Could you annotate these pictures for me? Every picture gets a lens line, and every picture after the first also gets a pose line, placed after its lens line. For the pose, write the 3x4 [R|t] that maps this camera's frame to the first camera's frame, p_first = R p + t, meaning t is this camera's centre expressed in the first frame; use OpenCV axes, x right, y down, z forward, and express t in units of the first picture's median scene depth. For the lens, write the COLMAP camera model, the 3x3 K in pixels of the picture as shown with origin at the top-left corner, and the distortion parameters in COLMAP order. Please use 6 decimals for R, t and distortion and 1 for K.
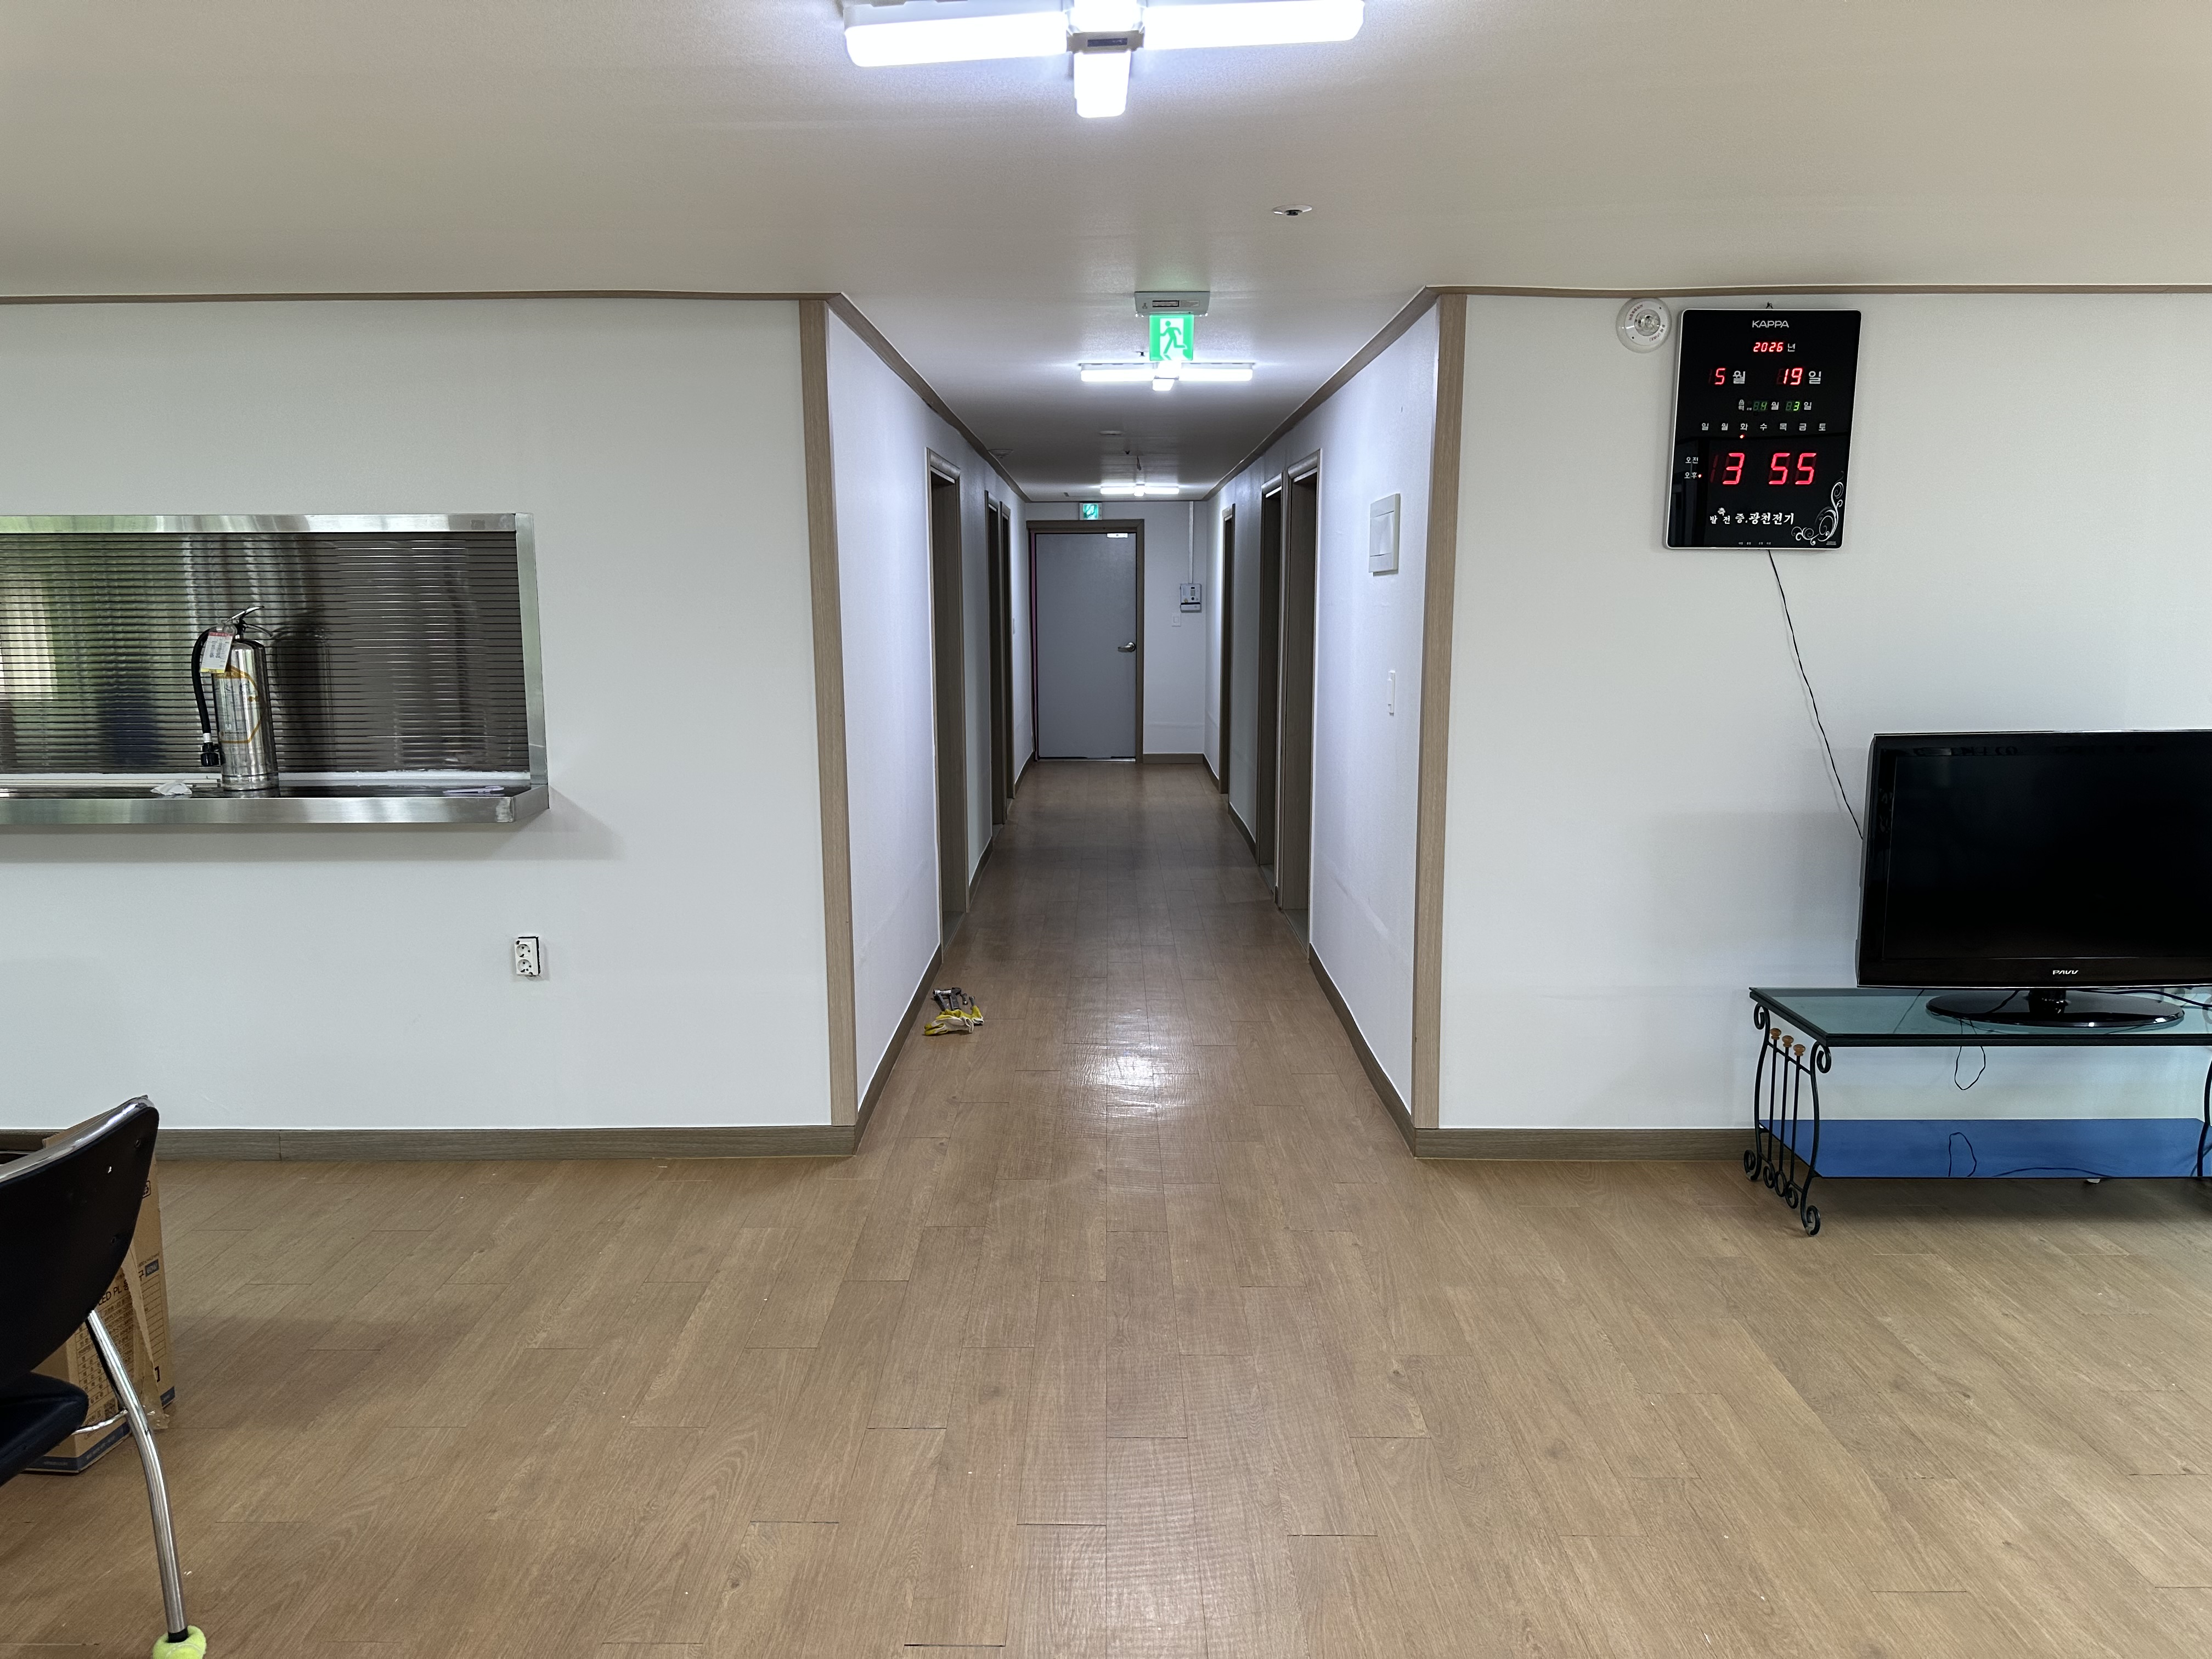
lens RADIAL K [[1551.2, 0, 1108.4], [0, 1551.2, 822.4], [0, 0, 1]] dist [0.079241, -0.113345]
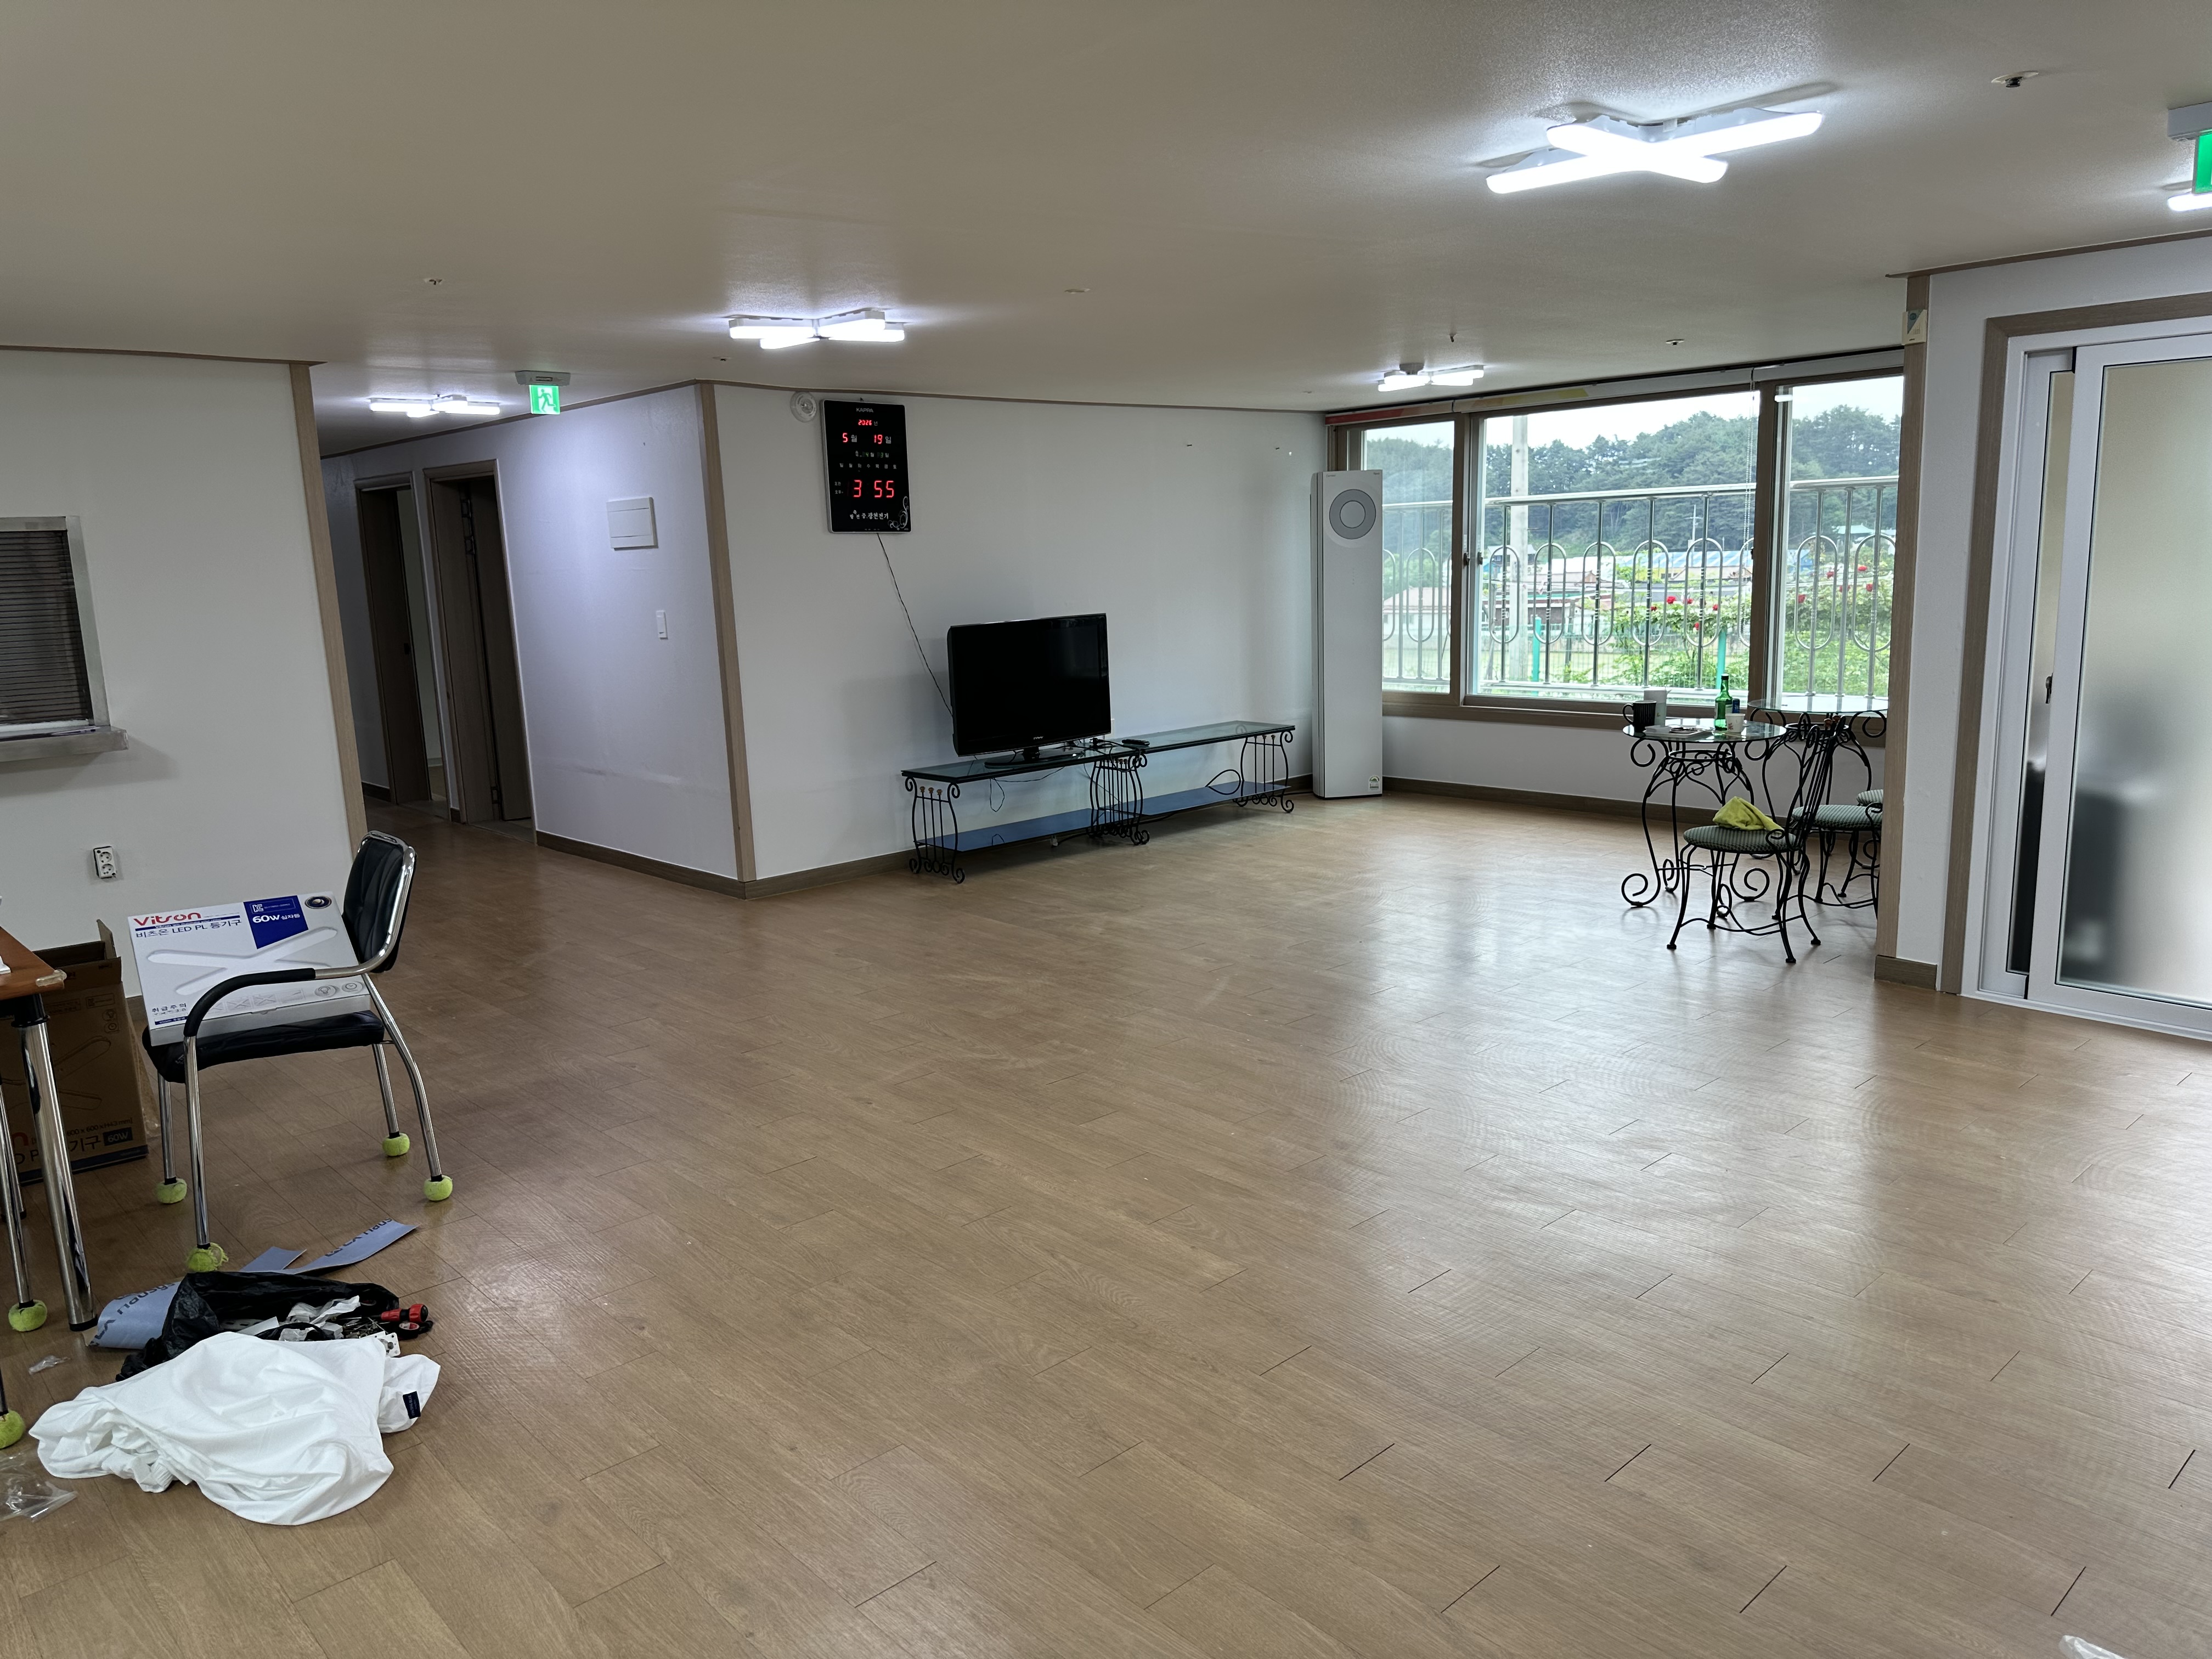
lens RADIAL K [[1573.1, 0, 1106.1], [0, 1573.1, 841.4], [0, 0, 1]] dist [0.126521, -0.120537]
pose [[0.734162, -0.149633, 0.662281, -0.684509], [0.136068, 0.988051, 0.072399, 0.088724], [-0.665200, 0.036962, 0.745750, -0.568679]]
